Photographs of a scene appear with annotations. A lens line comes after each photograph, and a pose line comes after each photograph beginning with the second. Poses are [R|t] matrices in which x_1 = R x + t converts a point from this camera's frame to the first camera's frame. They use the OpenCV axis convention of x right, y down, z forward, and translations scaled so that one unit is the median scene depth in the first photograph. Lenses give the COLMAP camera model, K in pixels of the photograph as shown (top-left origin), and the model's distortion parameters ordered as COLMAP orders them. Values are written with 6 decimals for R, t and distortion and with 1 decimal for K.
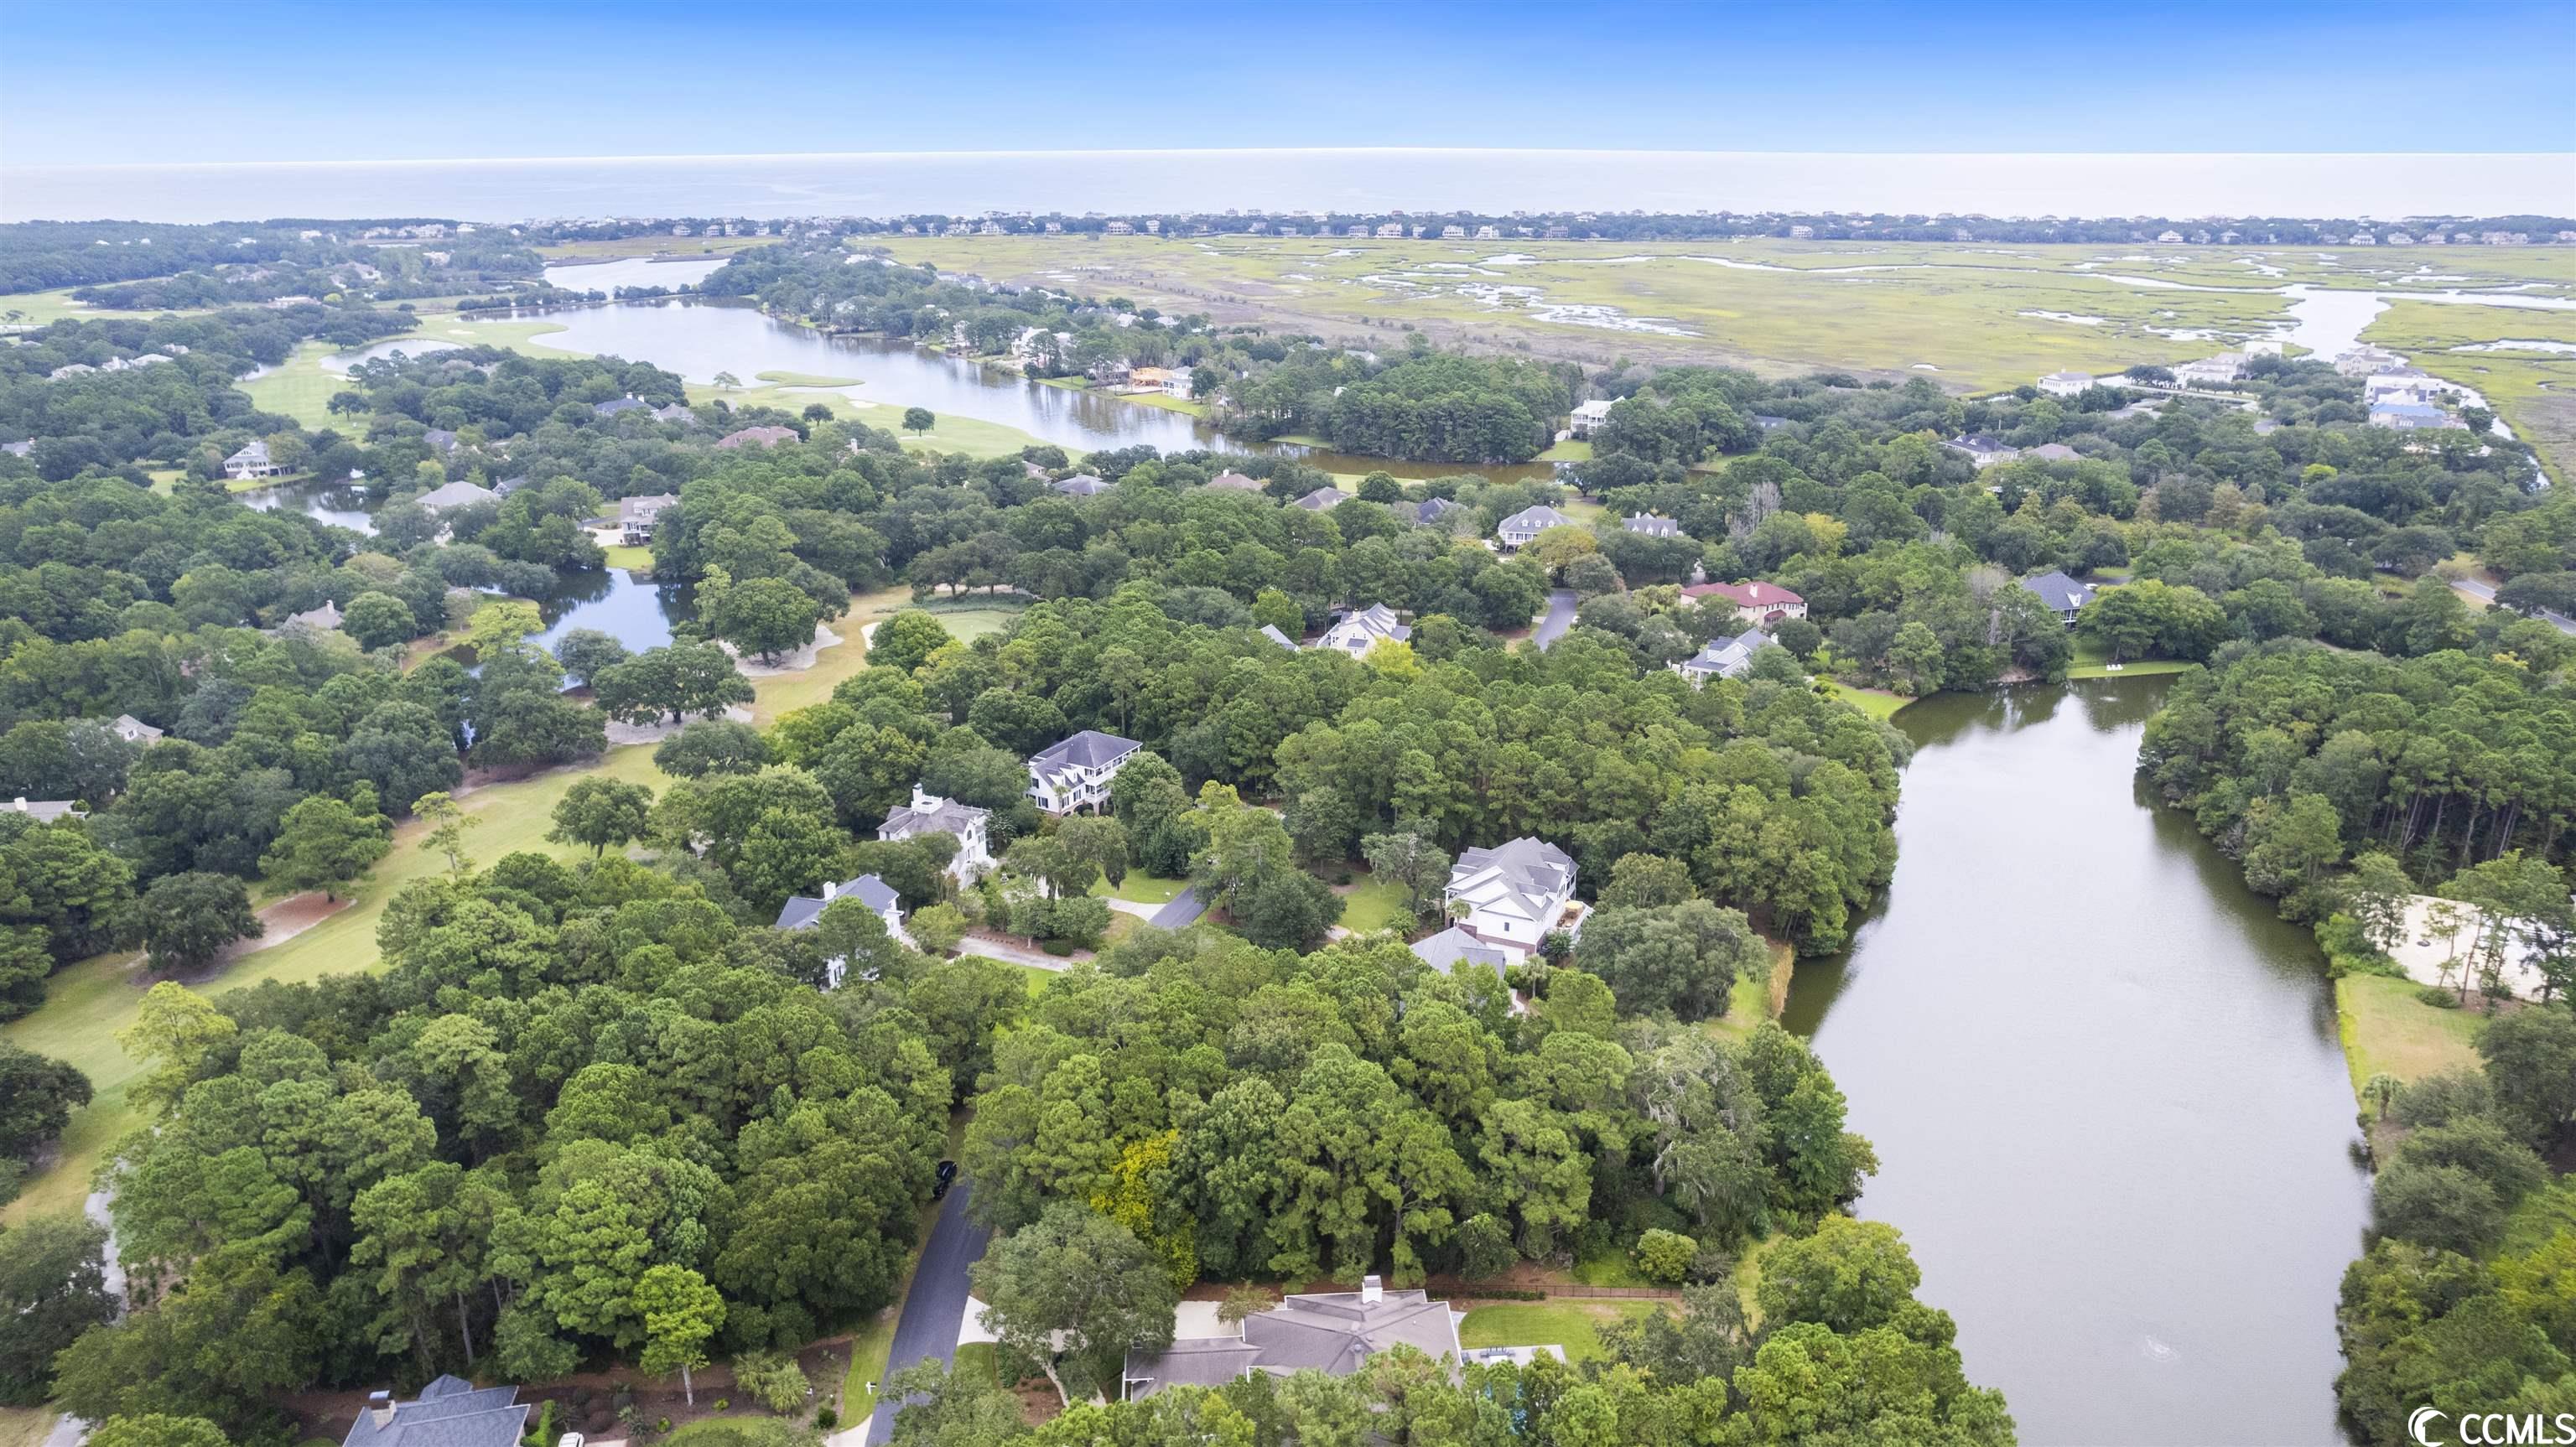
lens RADIAL K [[1662.5, 0, 1295.3], [0, 1662.5, 712.2], [0, 0, 1]] dist [-0.129896, 0.106556]
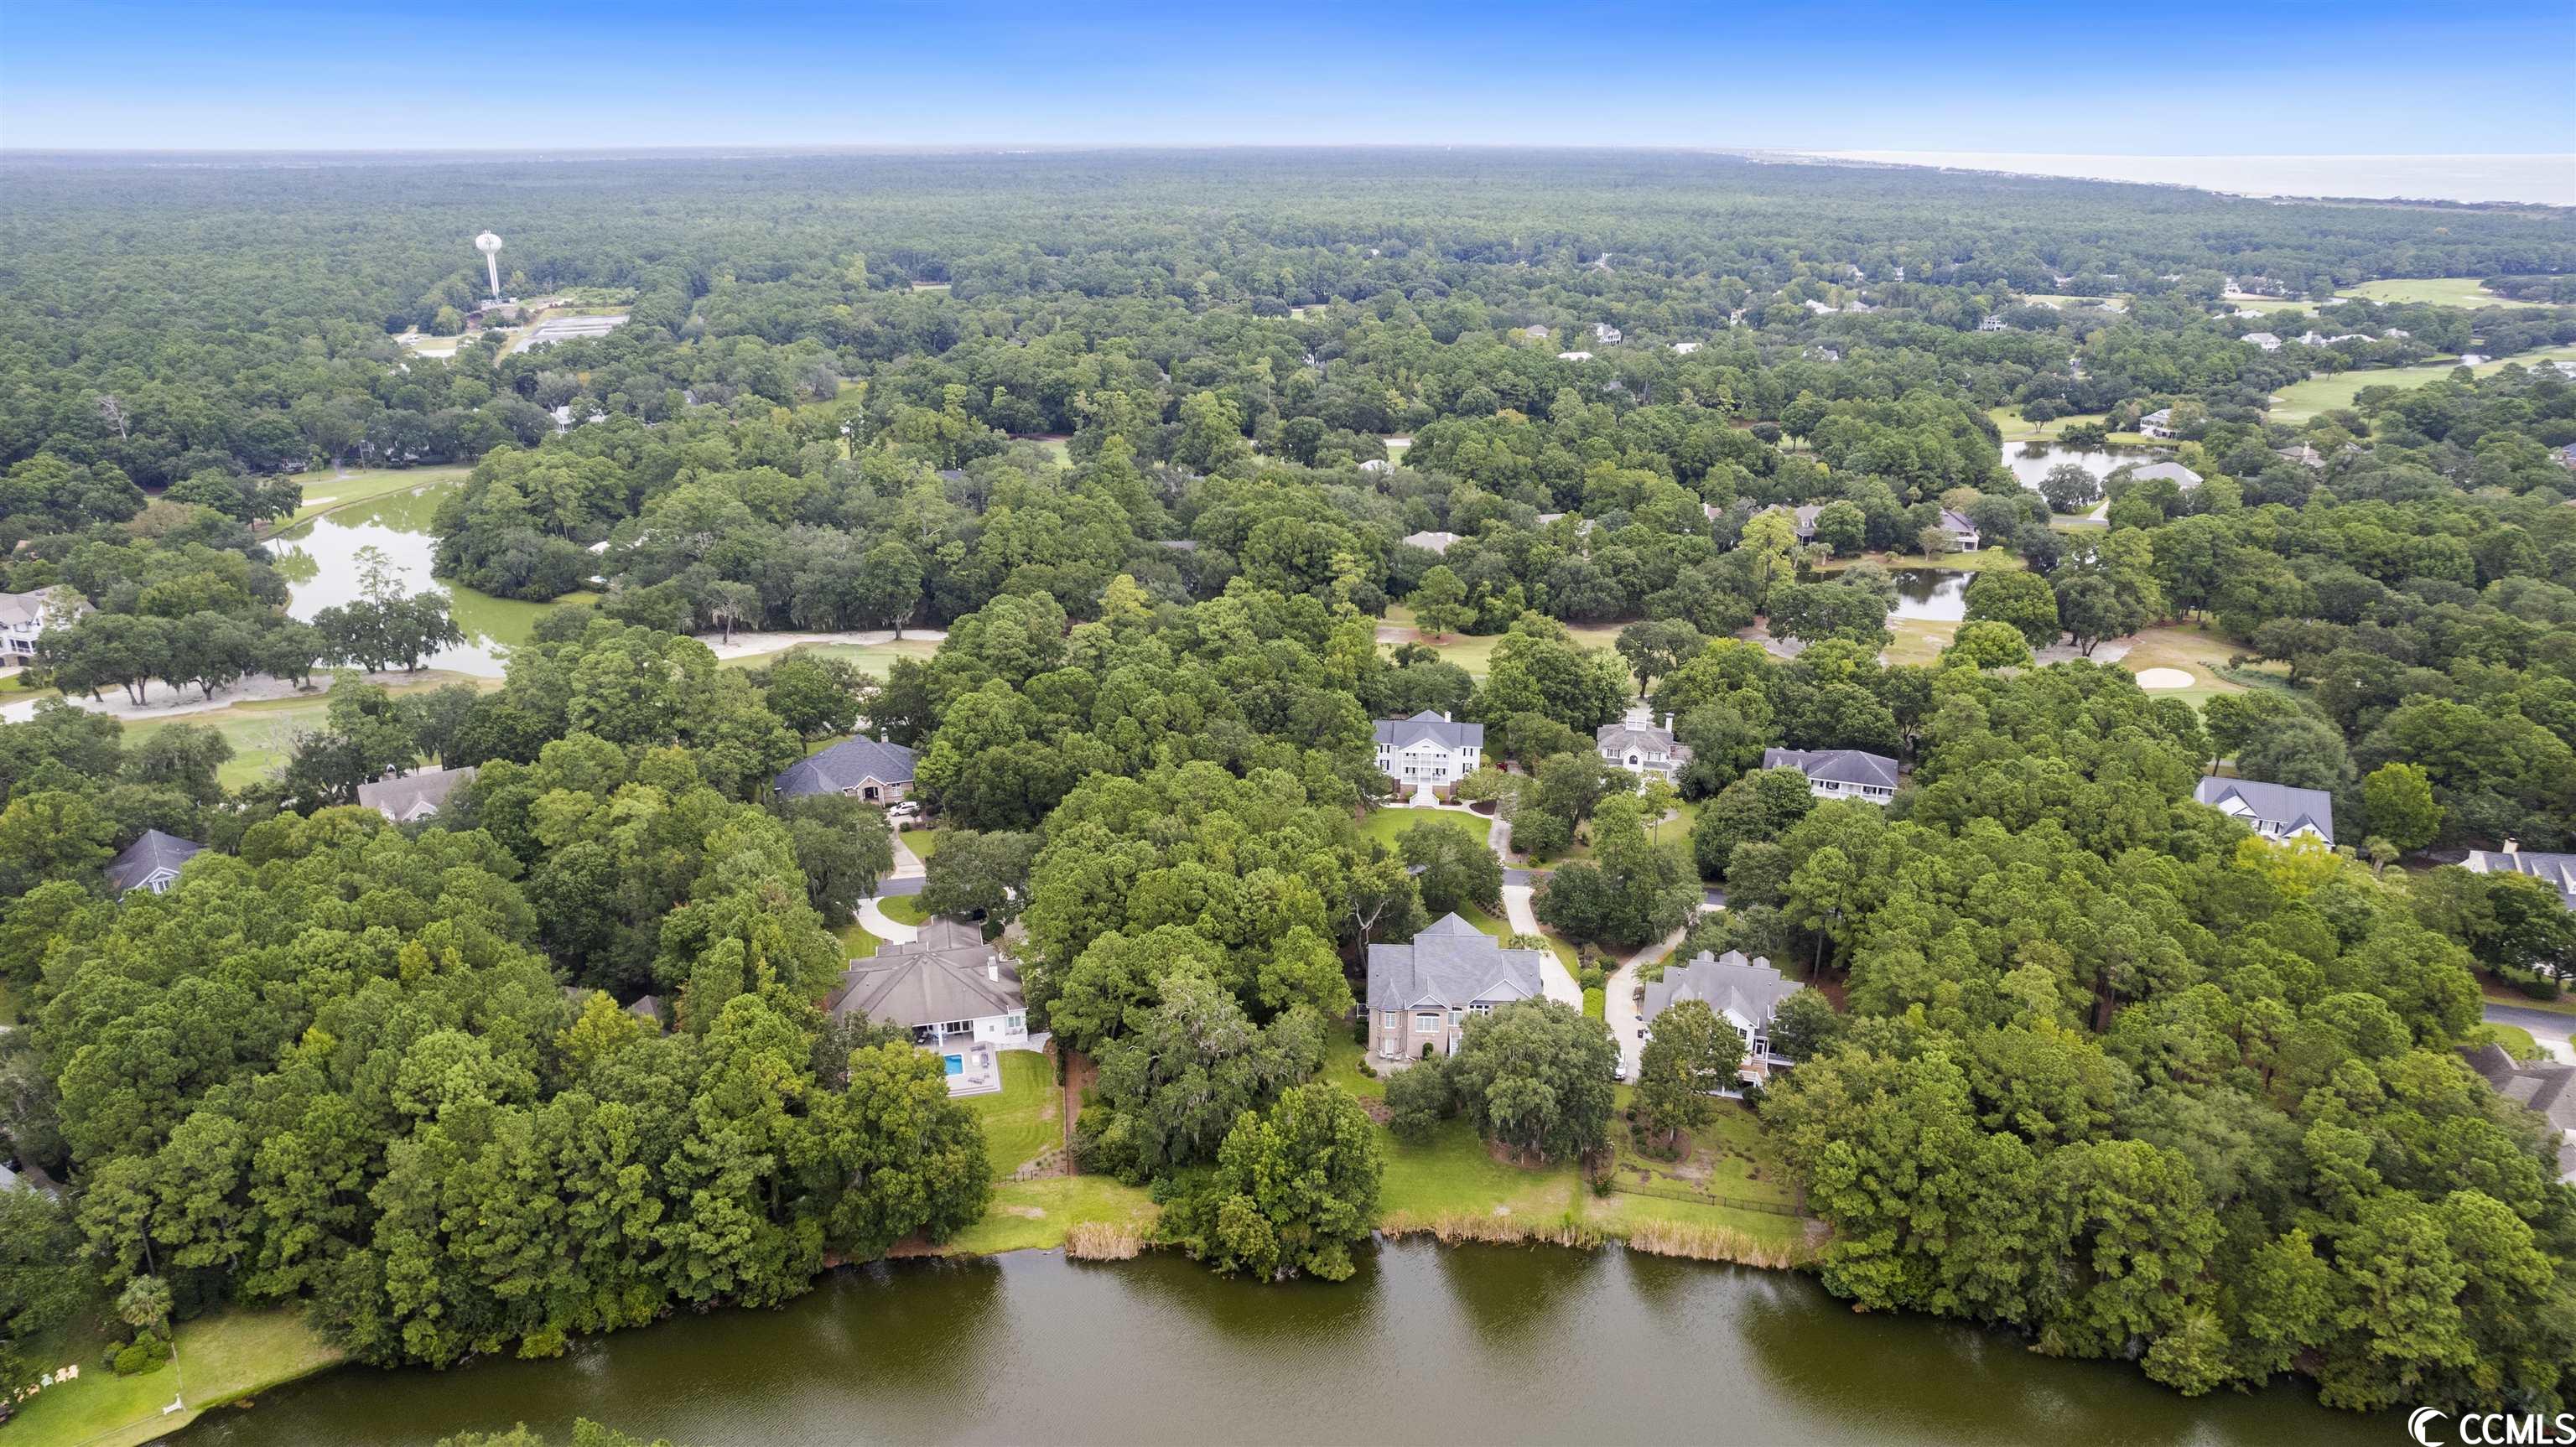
lens RADIAL K [[1638.1, 0, 1288.0], [0, 1638.1, 723.5], [0, 0, 1]] dist [-0.079791, 0.066262]
pose [[0.158029, 0.333718, -0.929332, 0.161387], [-0.323819, 0.906626, 0.270500, -0.035036], [0.932828, 0.258189, 0.251338, 0.105093]]
